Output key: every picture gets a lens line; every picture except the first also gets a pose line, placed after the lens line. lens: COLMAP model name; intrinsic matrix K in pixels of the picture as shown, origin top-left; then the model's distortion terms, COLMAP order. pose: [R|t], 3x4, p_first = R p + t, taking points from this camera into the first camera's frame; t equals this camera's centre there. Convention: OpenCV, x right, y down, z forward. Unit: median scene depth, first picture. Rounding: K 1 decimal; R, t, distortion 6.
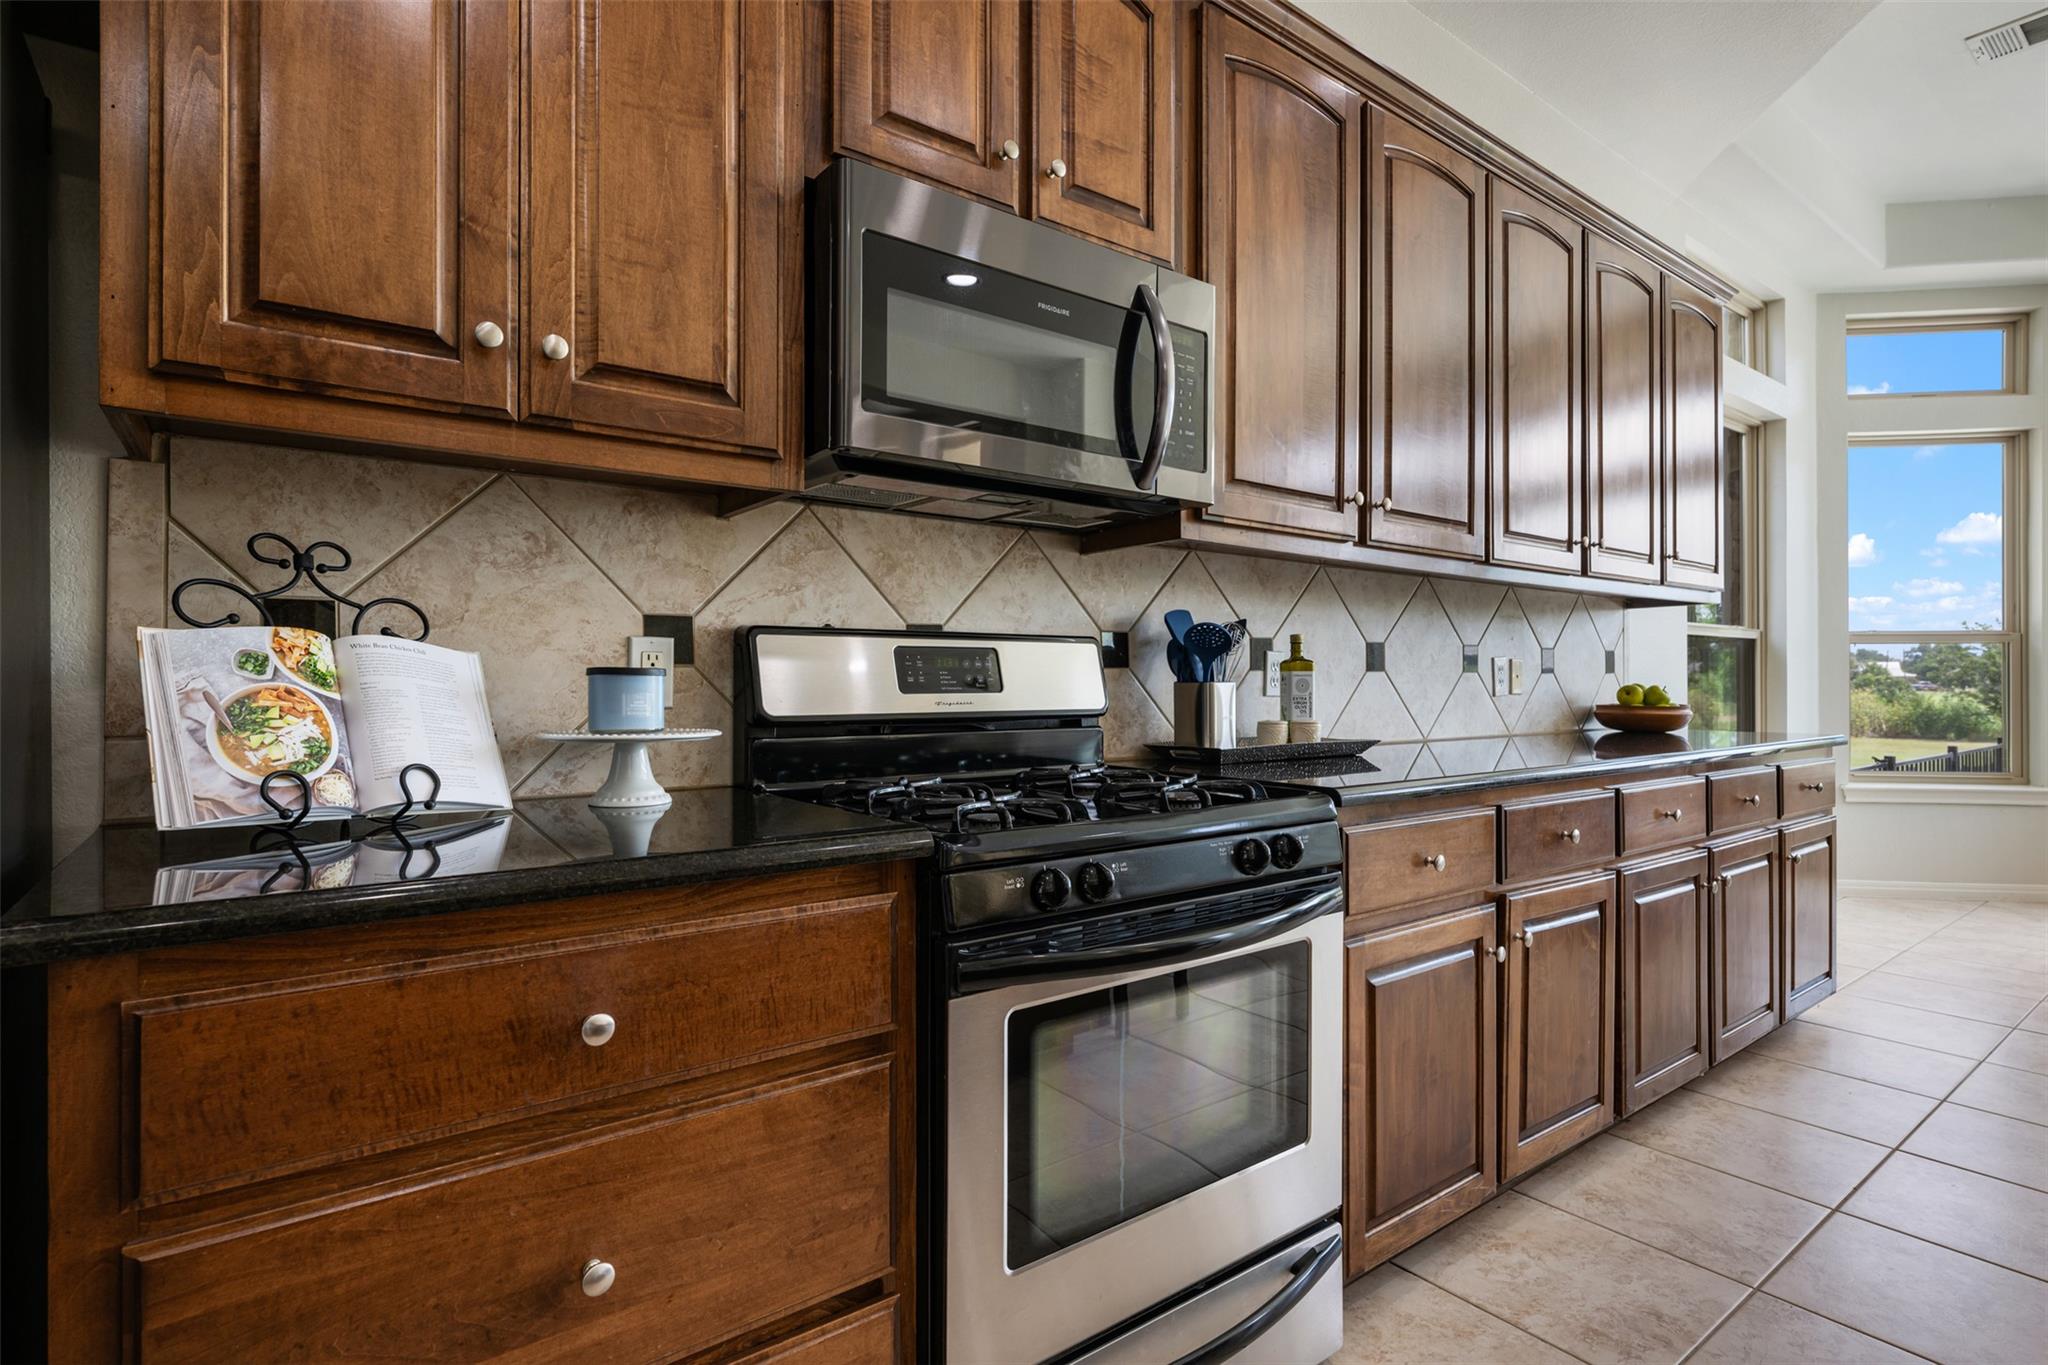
lens RADIAL K [[991.5, 0, 1026.1], [0, 991.5, 681.9], [0, 0, 1]] dist [-0.004693, 0.000238]
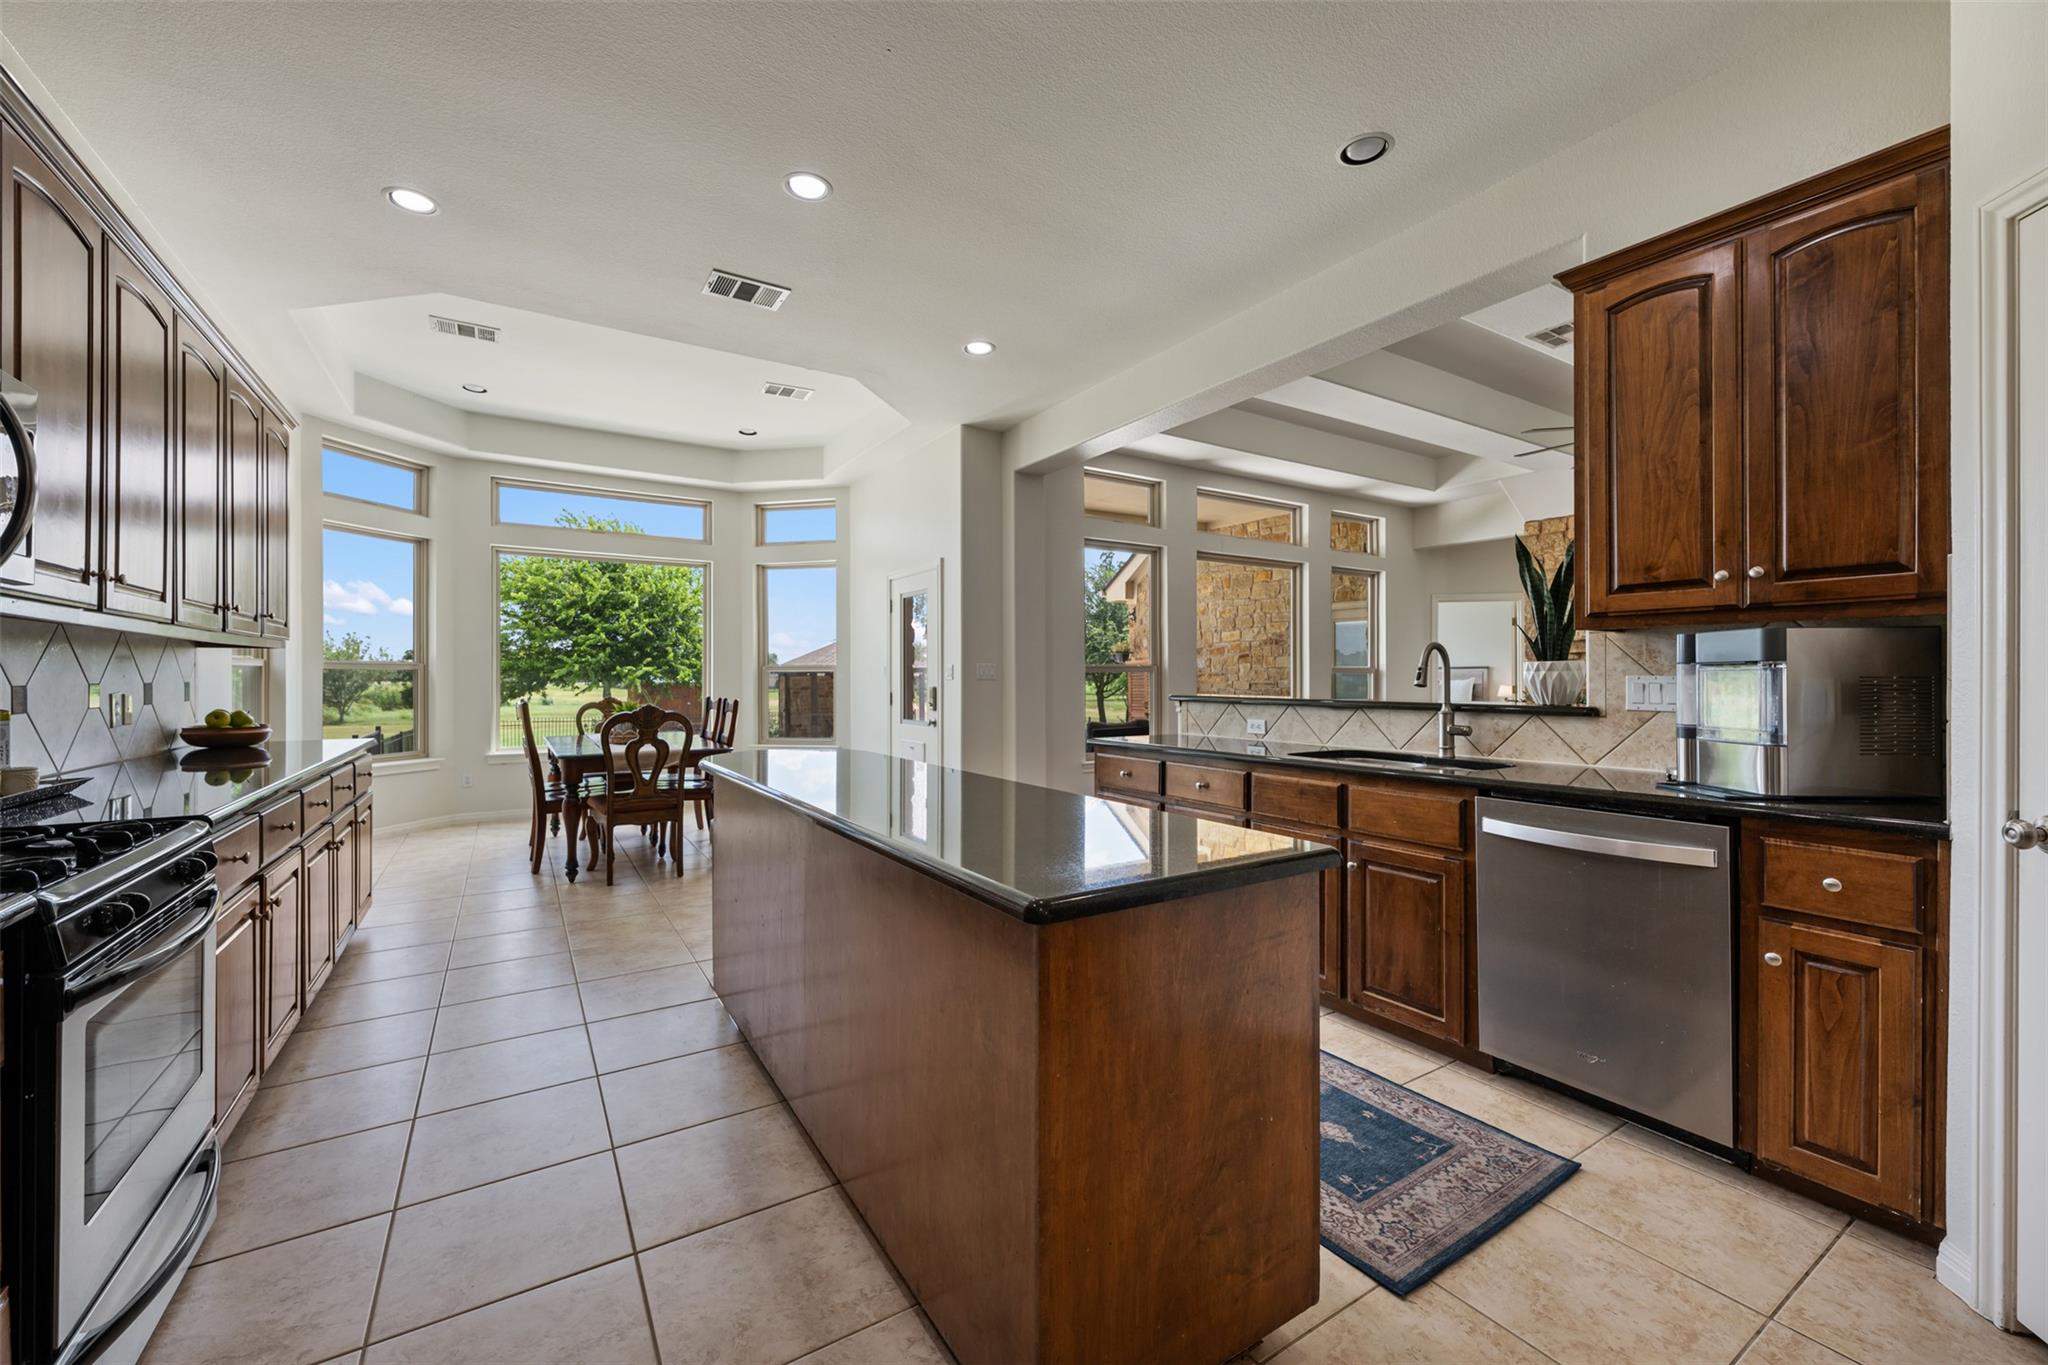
lens RADIAL K [[816.3, 0, 1022.3], [0, 816.3, 680.1], [0, 0, 1]] dist [0.000121, 0.000154]
pose [[0.072908, -0.006736, 0.997316, -0.509153], [0.003389, 0.999973, 0.006506, -0.057094], [-0.997333, 0.002906, 0.072929, -0.144461]]
